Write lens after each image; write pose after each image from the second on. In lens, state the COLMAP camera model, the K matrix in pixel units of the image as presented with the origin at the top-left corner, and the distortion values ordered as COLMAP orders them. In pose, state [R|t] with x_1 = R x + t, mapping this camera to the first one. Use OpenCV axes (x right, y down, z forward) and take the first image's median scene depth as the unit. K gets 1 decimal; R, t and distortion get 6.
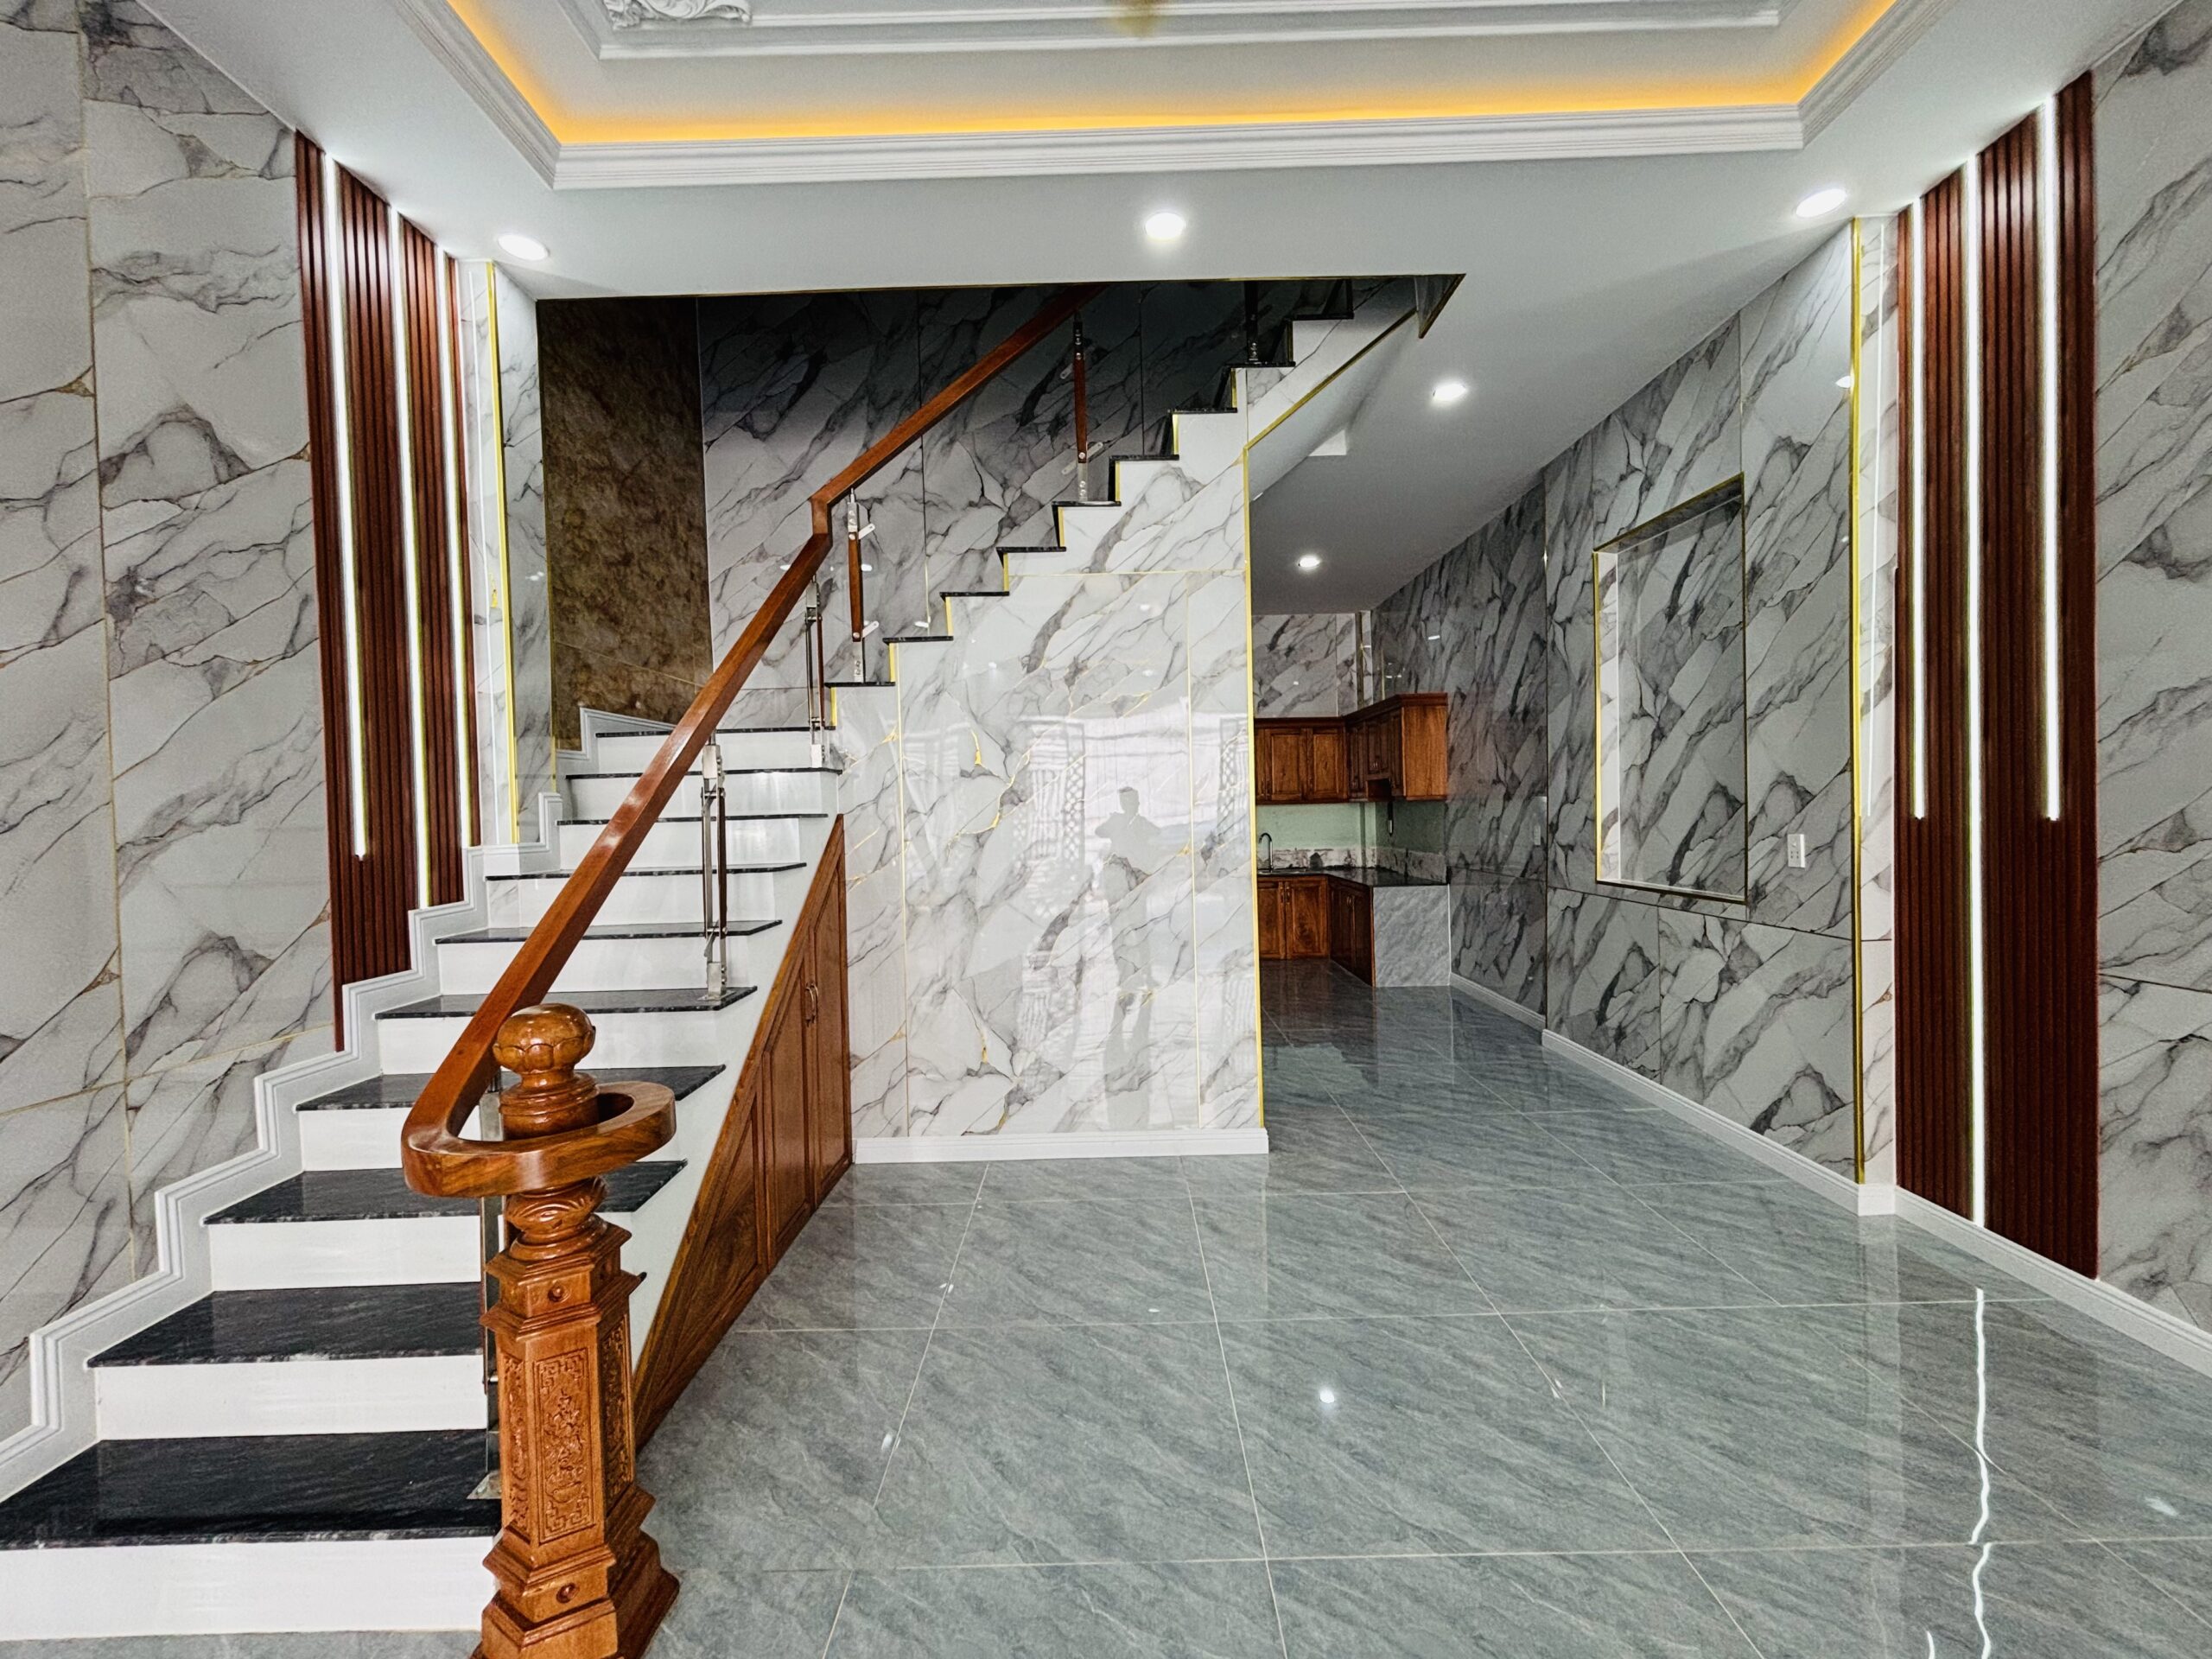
lens RADIAL K [[880.0, 0, 1099.5], [0, 880.0, 827.7], [0, 0, 1]] dist [-0.007845, 0.001026]
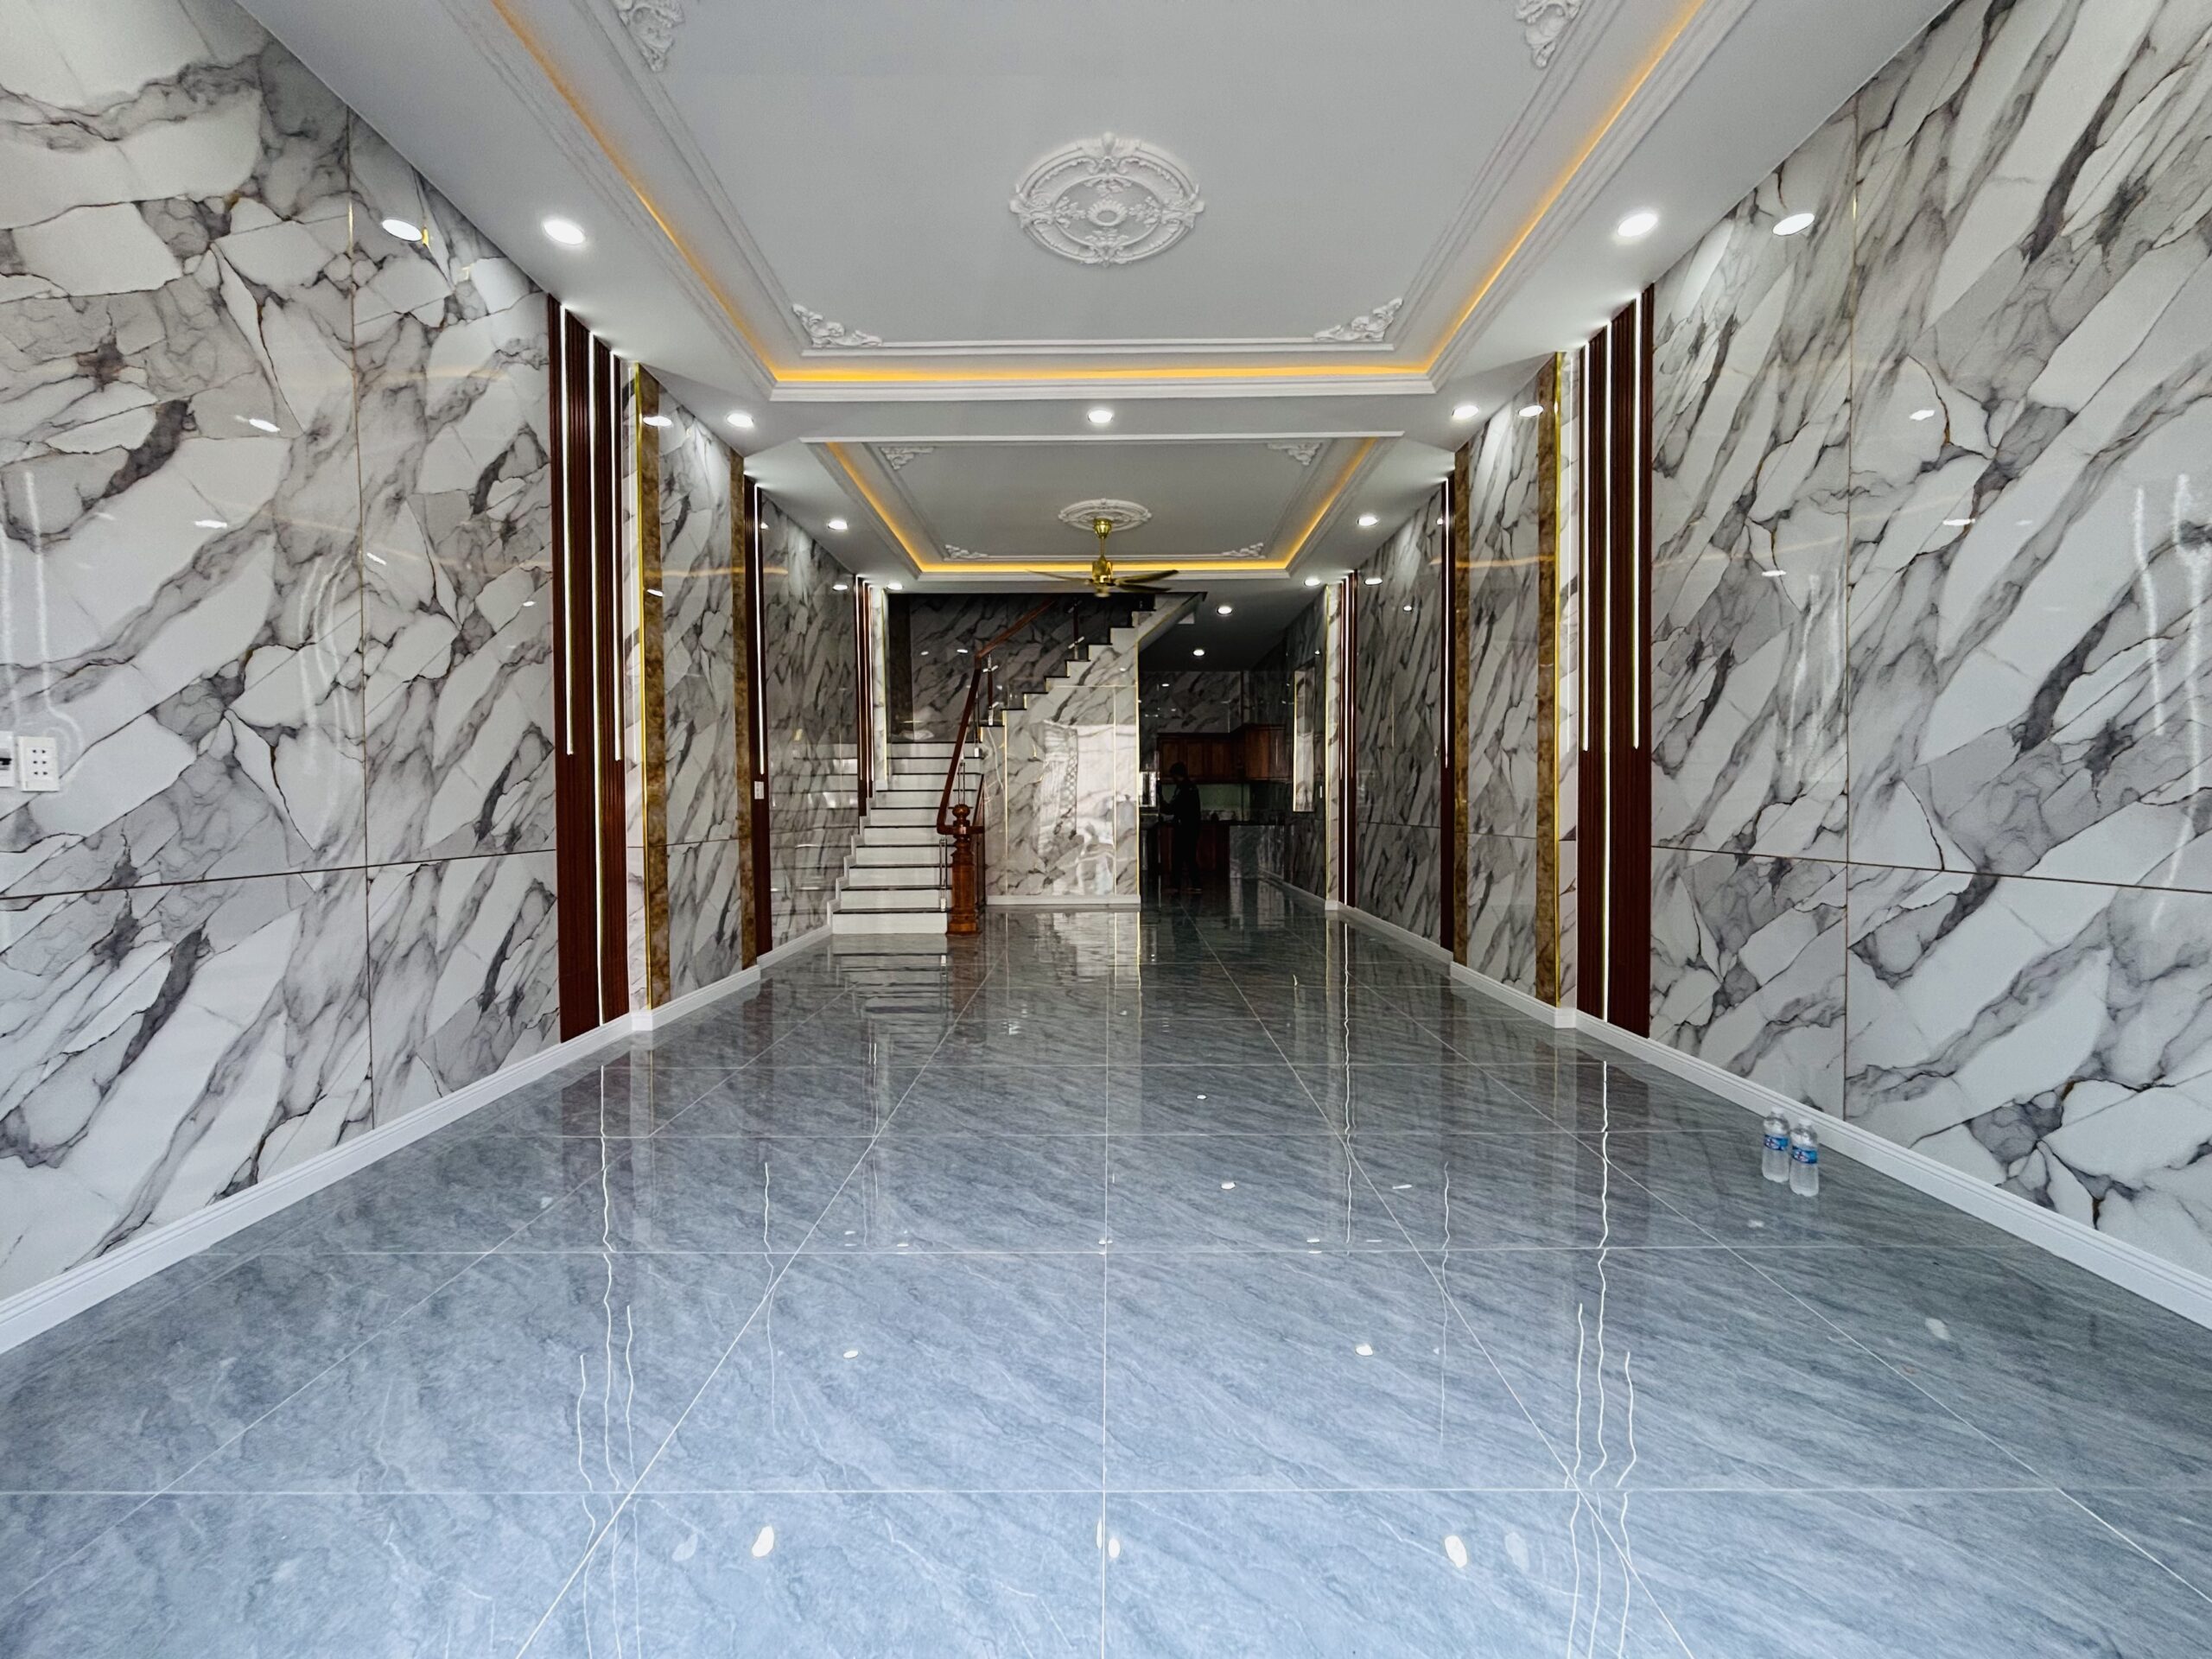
lens RADIAL K [[880.0, 0, 1099.7], [0, 880.0, 823.0], [0, 0, 1]] dist [-0.007845, 0.001026]
pose [[0.999873, 0.015625, -0.003202, 0.155319], [-0.015625, 0.999878, 0.000019, 0.146195], [0.003202, 0.000031, 0.999995, 0.107754]]
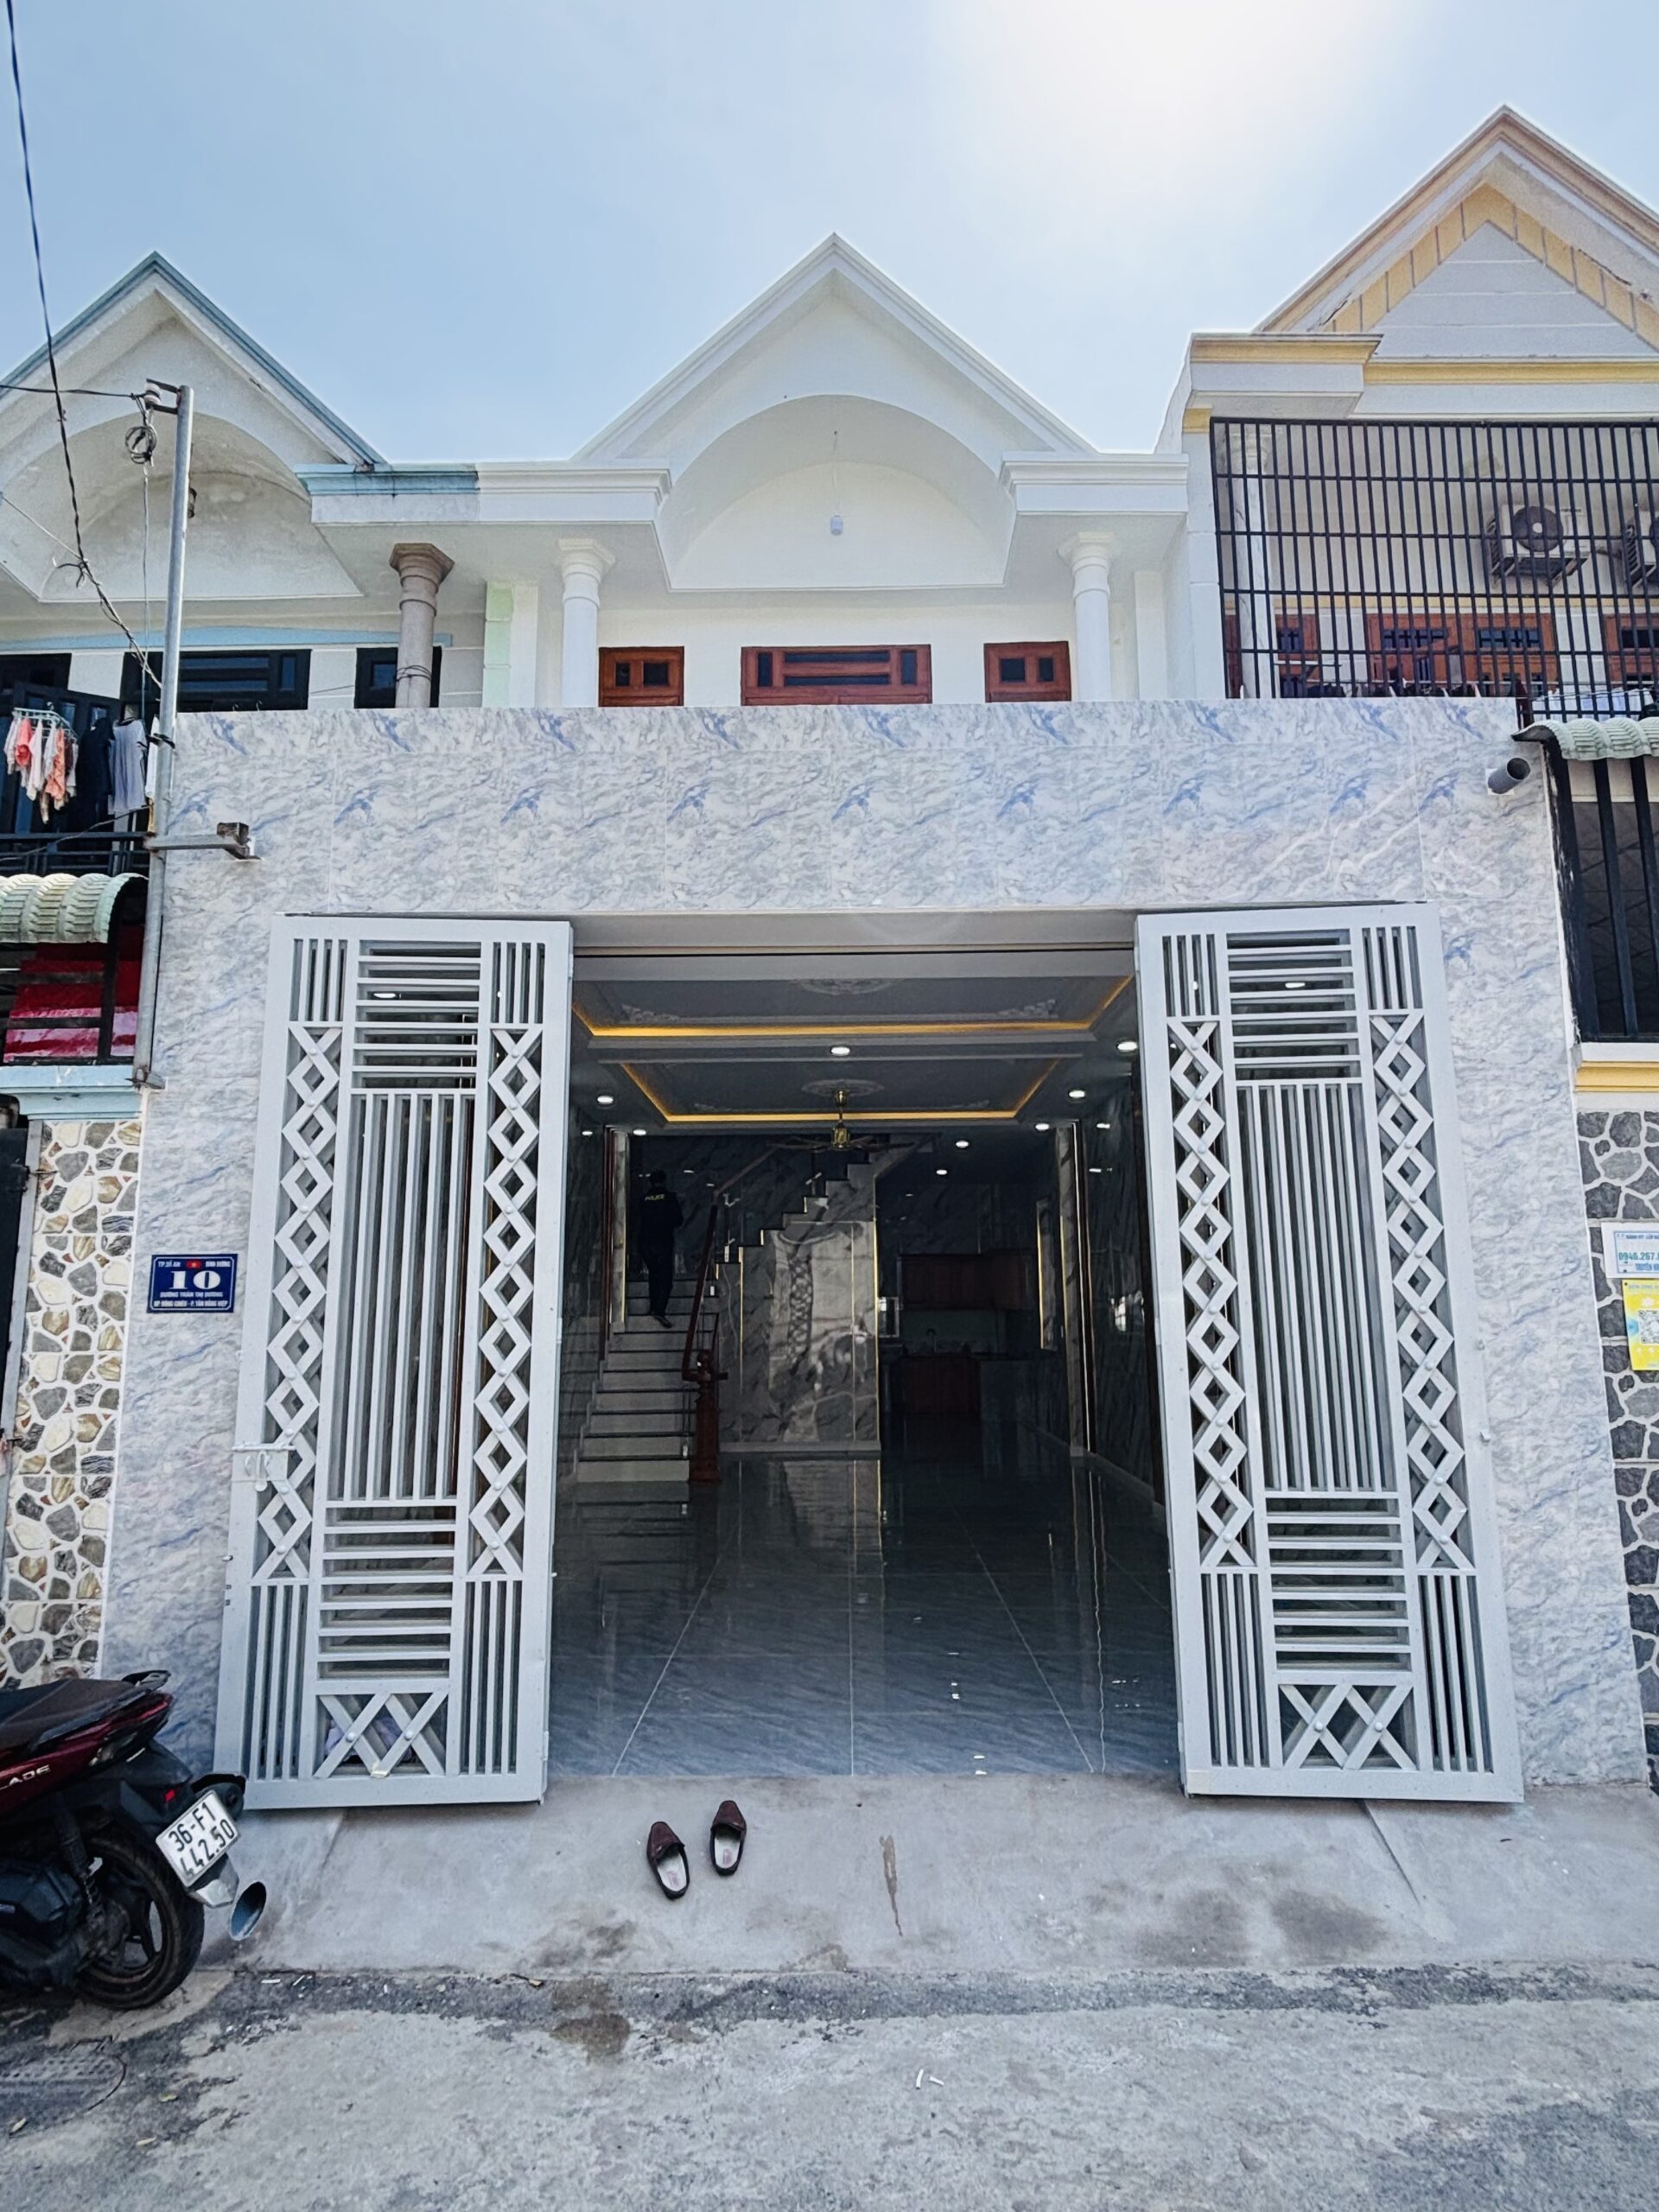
lens RADIAL K [[1147.8, 0, 849.1], [0, 1147.8, 1105.5], [0, 0, 1]] dist [0.004665, 0.000117]
pose [[0.999872, 0.012911, 0.009441, 0.120587], [-0.010723, 0.979062, -0.203281, 0.015734], [-0.011867, 0.203154, 0.979075, -1.676621]]
